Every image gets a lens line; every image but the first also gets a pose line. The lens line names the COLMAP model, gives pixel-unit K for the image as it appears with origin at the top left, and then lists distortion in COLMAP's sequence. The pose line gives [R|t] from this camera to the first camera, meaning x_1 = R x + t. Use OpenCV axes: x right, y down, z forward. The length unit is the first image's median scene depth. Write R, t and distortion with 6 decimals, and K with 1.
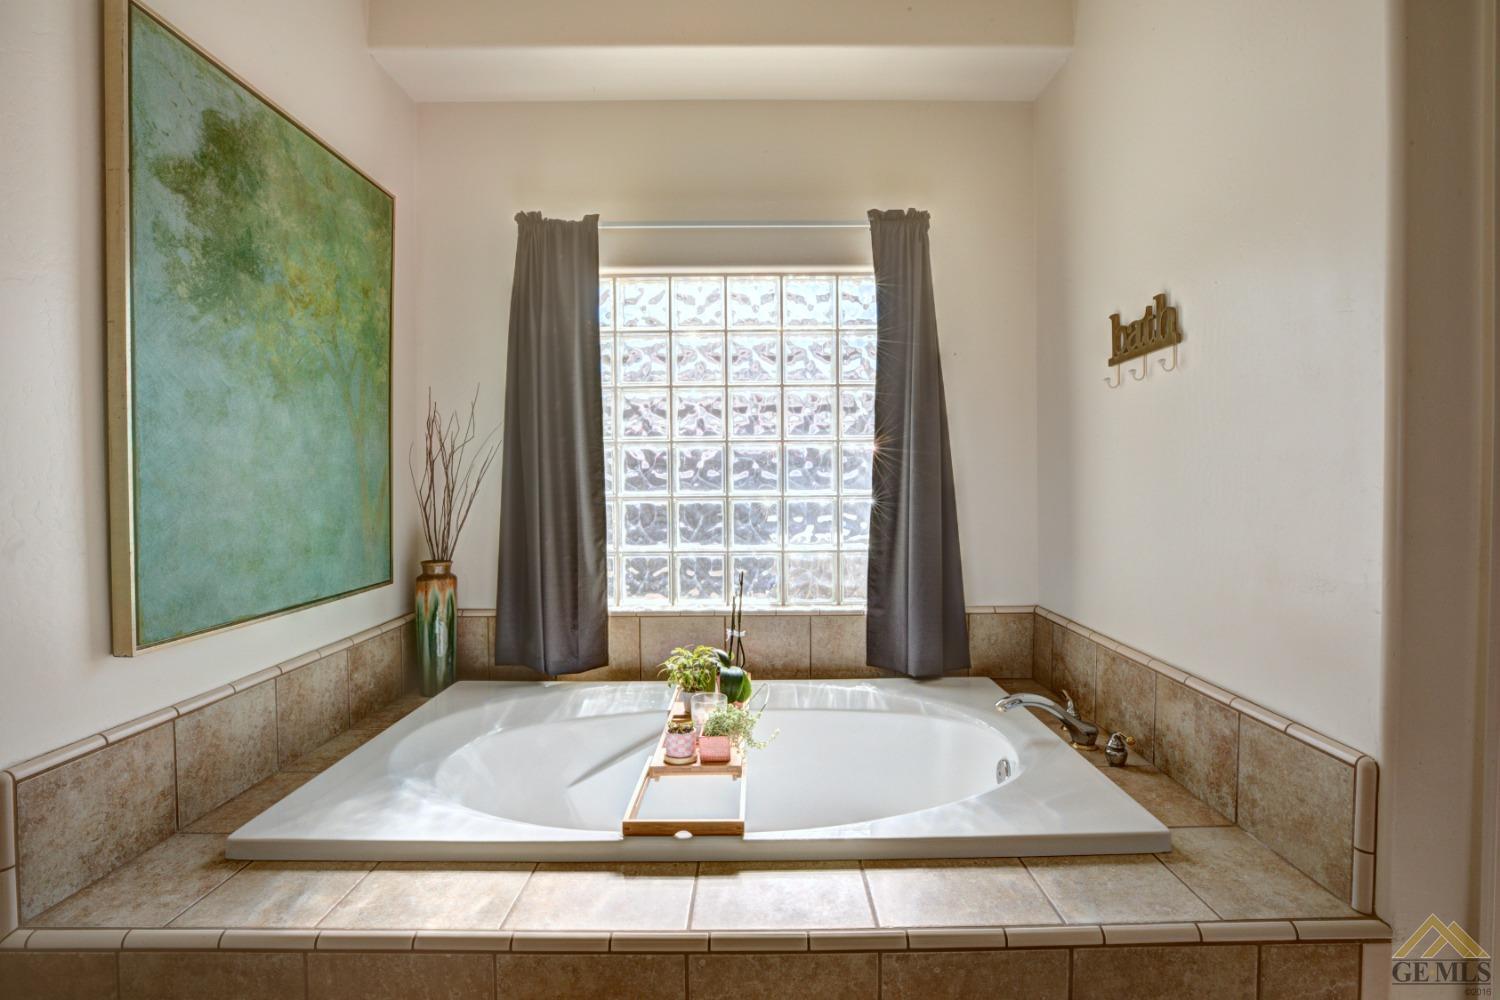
lens RADIAL K [[692.0, 0, 754.1], [0, 692.0, 494.4], [0, 0, 1]] dist [-0.023387, 0.000726]
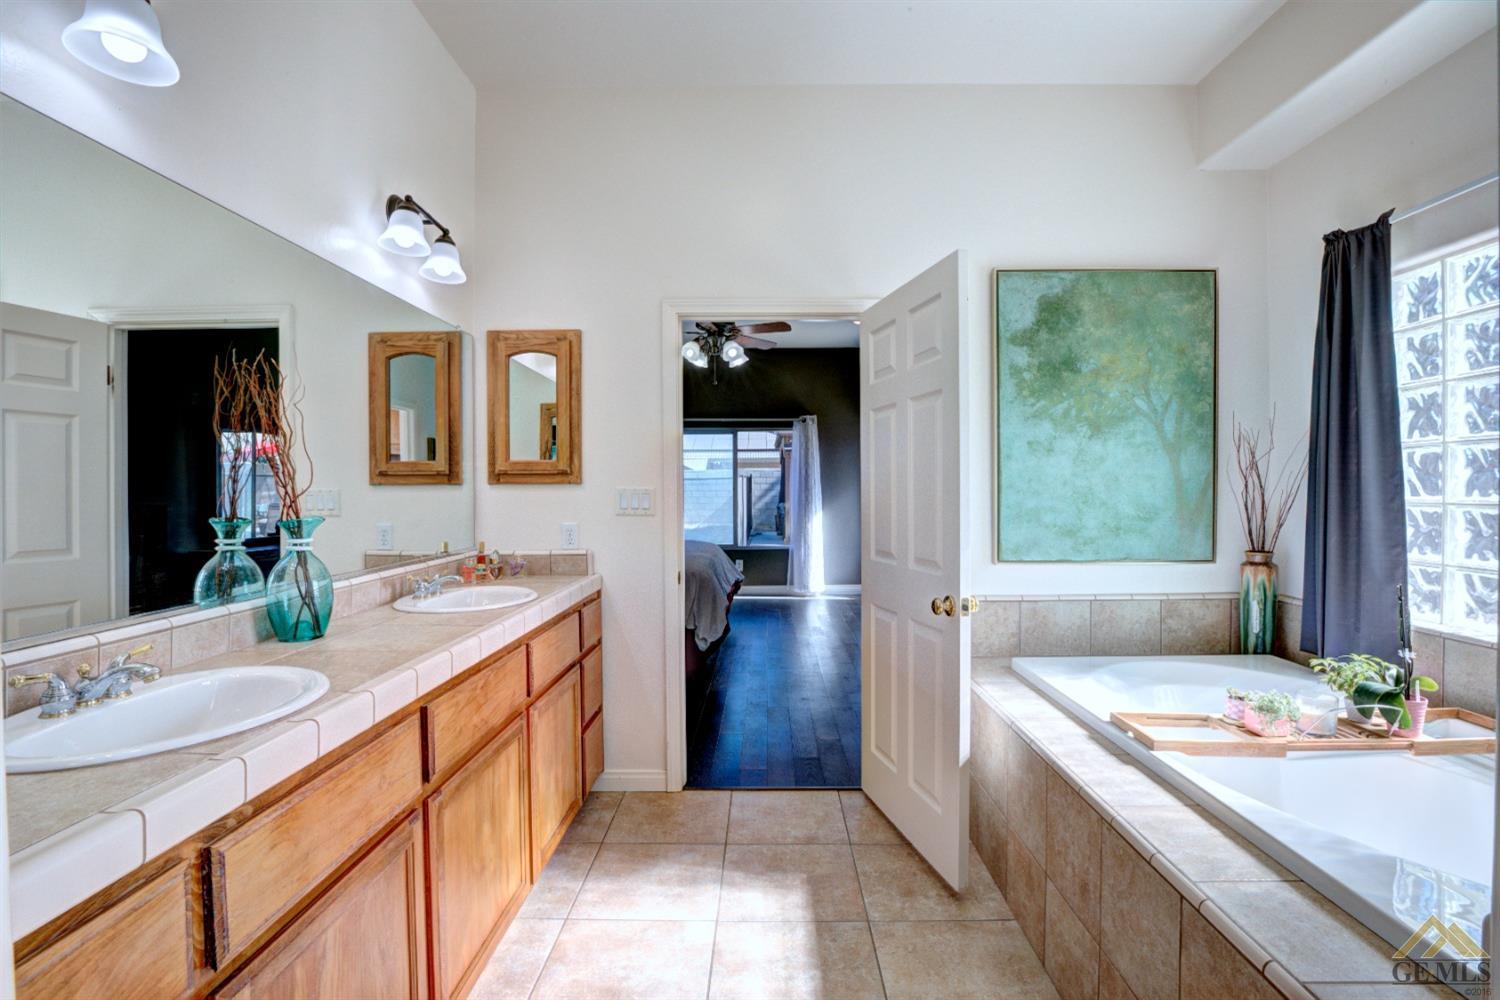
lens RADIAL K [[683.7, 0, 763.1], [0, 683.7, 496.8], [0, 0, 1]] dist [-0.019560, 0.000362]
pose [[-0.005918, 0.017182, -0.999835, 1.090603], [-0.014442, 0.999747, 0.017266, -0.009816], [0.999878, 0.014542, -0.005668, 0.200580]]
